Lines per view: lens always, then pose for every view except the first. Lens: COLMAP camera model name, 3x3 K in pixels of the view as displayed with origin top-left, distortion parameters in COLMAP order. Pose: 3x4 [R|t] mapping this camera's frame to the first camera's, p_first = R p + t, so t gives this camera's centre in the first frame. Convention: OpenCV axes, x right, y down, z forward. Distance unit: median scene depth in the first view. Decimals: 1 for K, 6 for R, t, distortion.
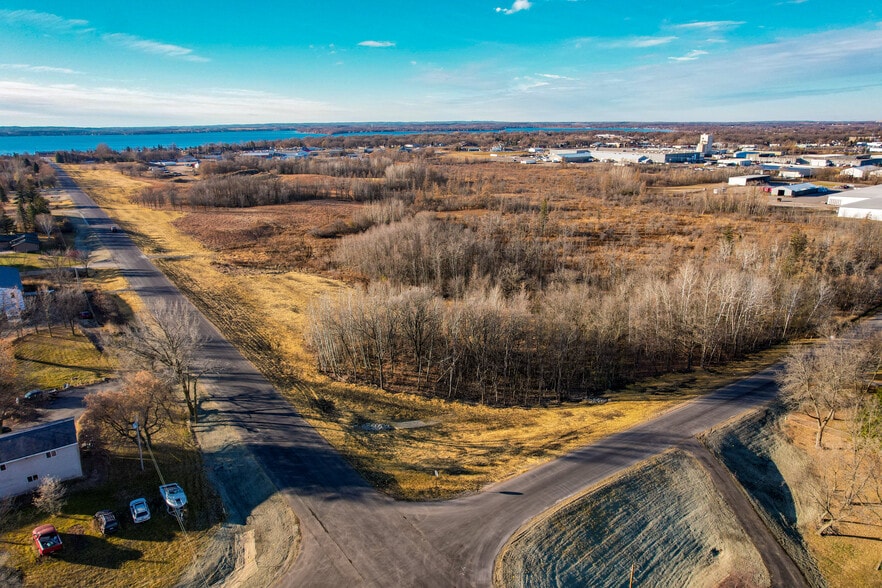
lens RADIAL K [[564.8, 0, 436.9], [0, 564.8, 293.2], [0, 0, 1]] dist [-0.078505, 0.071908]
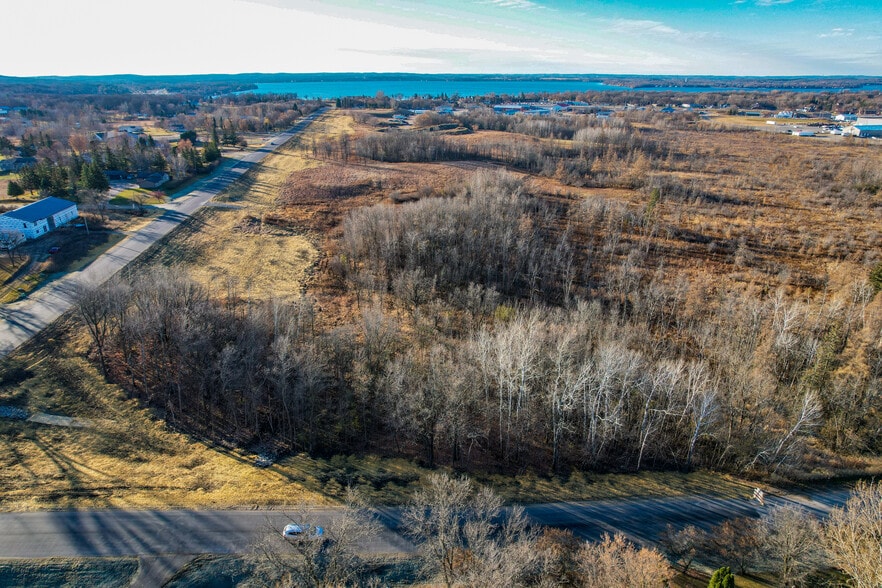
lens RADIAL K [[564.8, 0, 436.9], [0, 564.8, 293.2], [0, 0, 1]] dist [-0.078505, 0.071908]
pose [[0.864369, 0.193057, -0.464322, 0.423296], [-0.155298, 0.980715, 0.118665, -0.090255], [0.478276, -0.030462, 0.877681, 0.220652]]
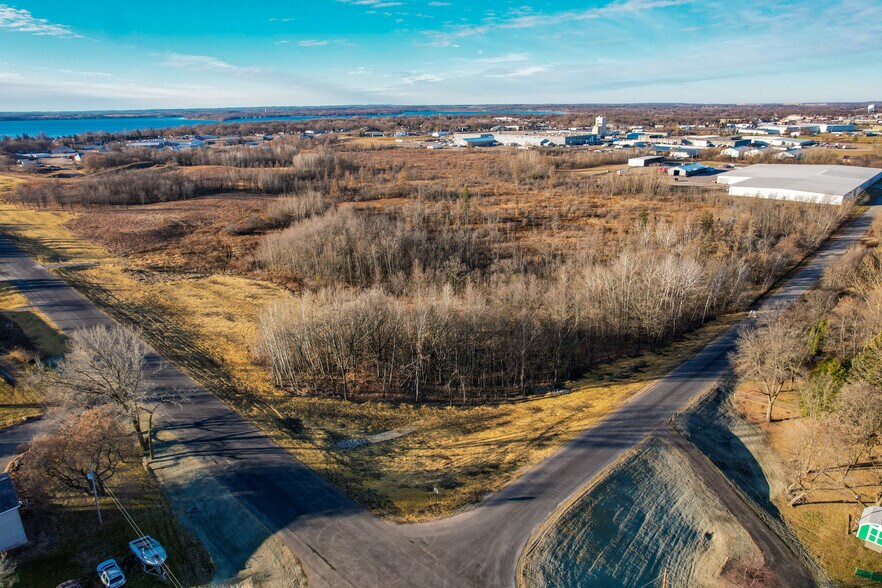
lens RADIAL K [[564.8, 0, 436.9], [0, 564.8, 293.2], [0, 0, 1]] dist [-0.078505, 0.071908]
pose [[0.984707, -0.058429, 0.164130, -0.047365], [0.053986, 0.998048, 0.031401, -0.016317], [-0.165644, -0.022060, 0.985939, 0.019896]]
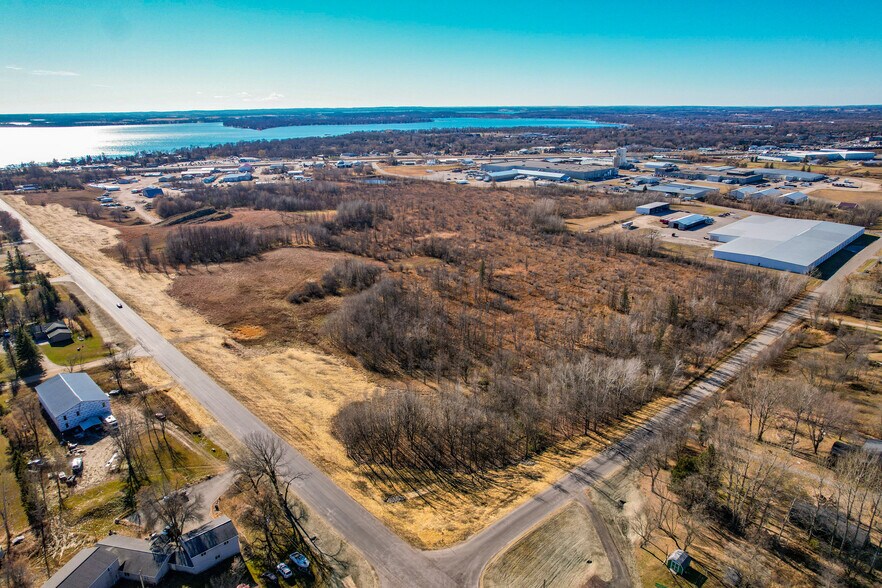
lens RADIAL K [[564.8, 0, 436.9], [0, 564.8, 293.2], [0, 0, 1]] dist [-0.078505, 0.071908]
pose [[0.992628, -0.041900, 0.113725, -0.067104], [0.038915, 0.998840, 0.028349, -0.178253], [-0.114781, -0.023715, 0.993108, -0.274424]]
